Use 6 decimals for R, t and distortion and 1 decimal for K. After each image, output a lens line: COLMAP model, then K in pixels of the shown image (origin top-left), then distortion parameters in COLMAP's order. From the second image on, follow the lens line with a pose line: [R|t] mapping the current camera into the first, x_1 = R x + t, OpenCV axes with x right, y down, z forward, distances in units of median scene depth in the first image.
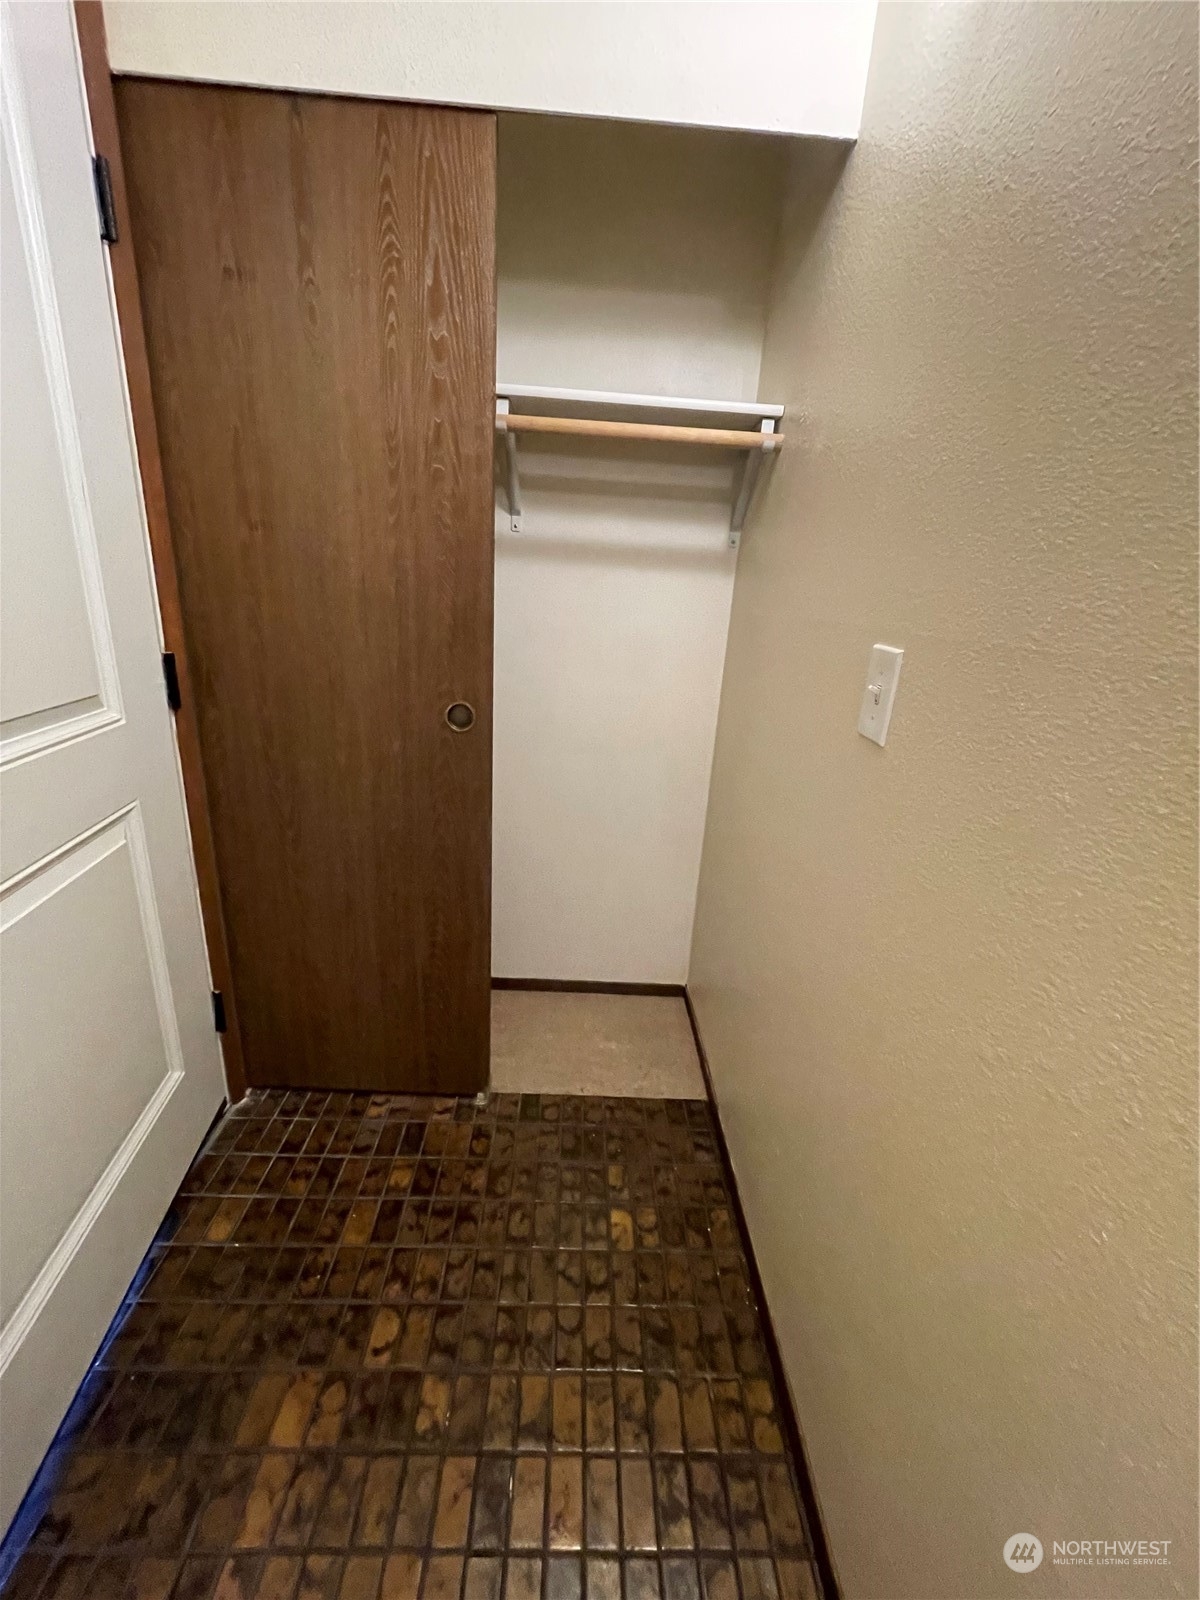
lens RADIAL K [[640.7, 0, 600.3], [0, 640.7, 799.1], [0, 0, 1]] dist [-0.007369, 0.001684]
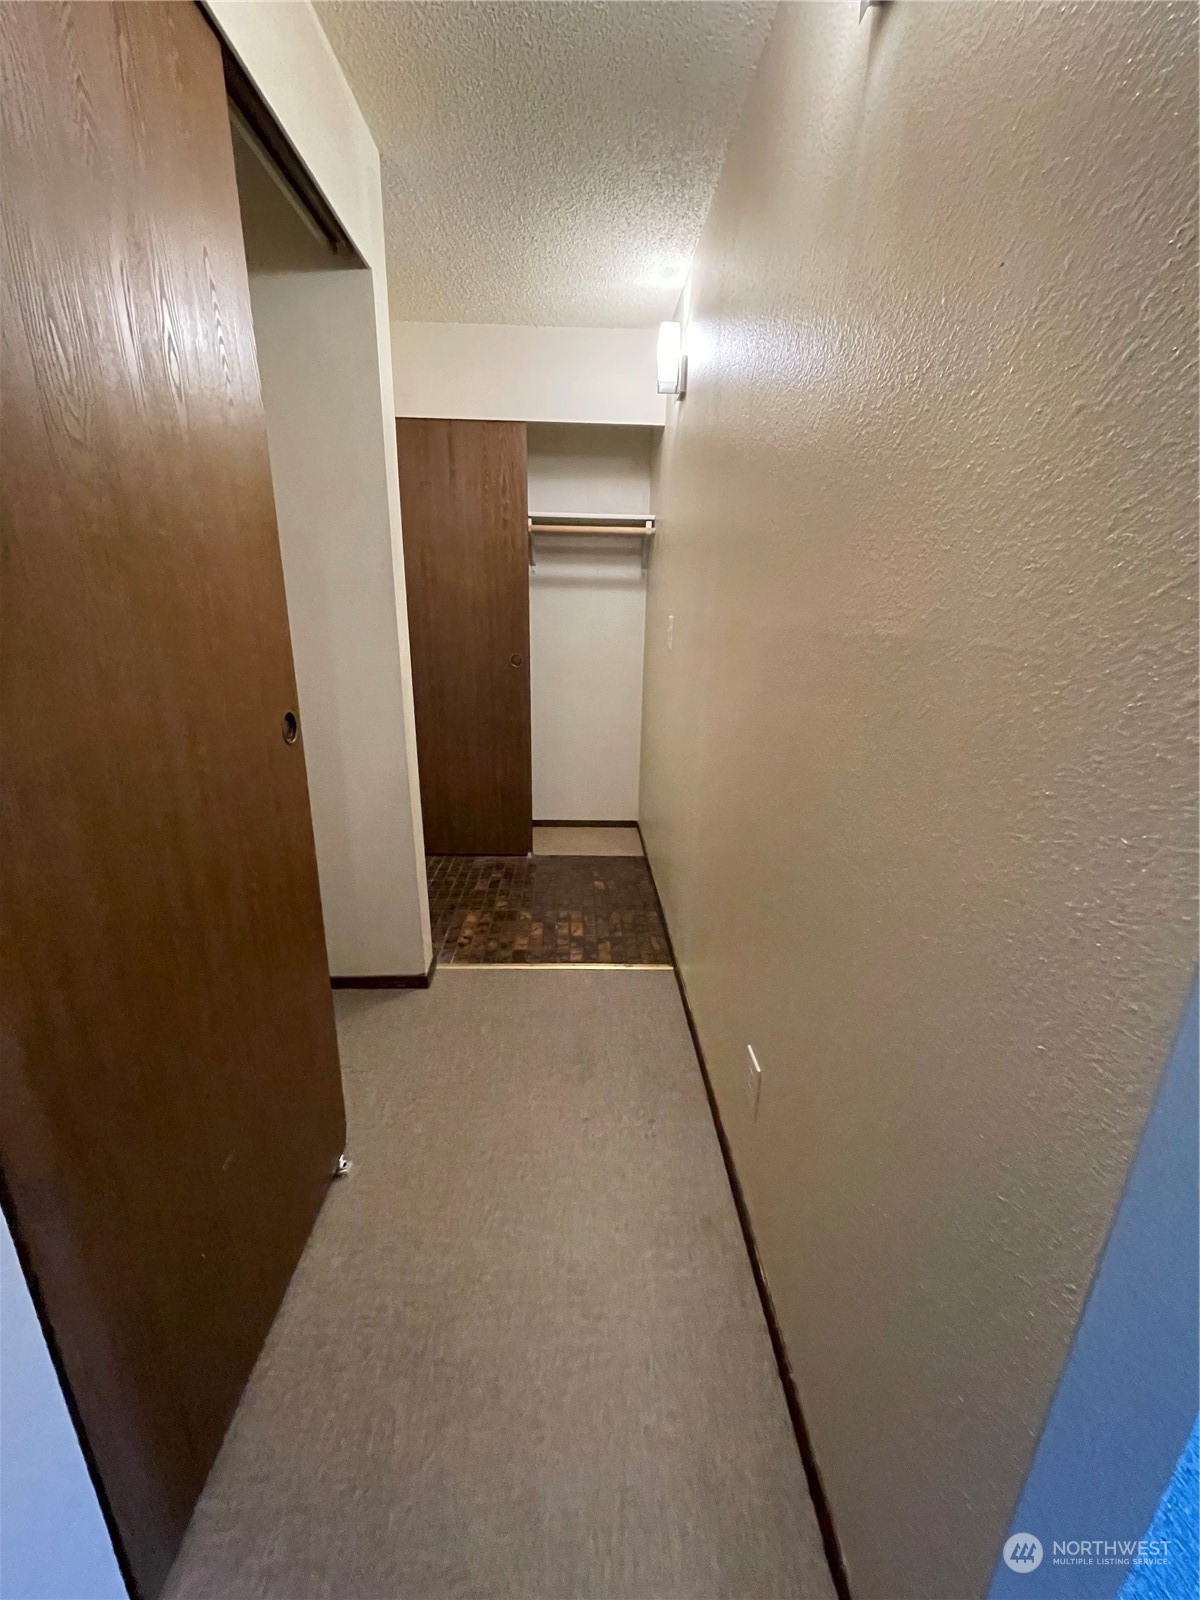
lens RADIAL K [[640.7, 0, 598.0], [0, 640.7, 800.1], [0, 0, 1]] dist [-0.007369, 0.001684]
pose [[0.998961, -0.045551, -0.001705, 0.046251], [0.045520, 0.998846, -0.015312, 0.397803], [0.002401, 0.015218, 0.999881, -1.205682]]
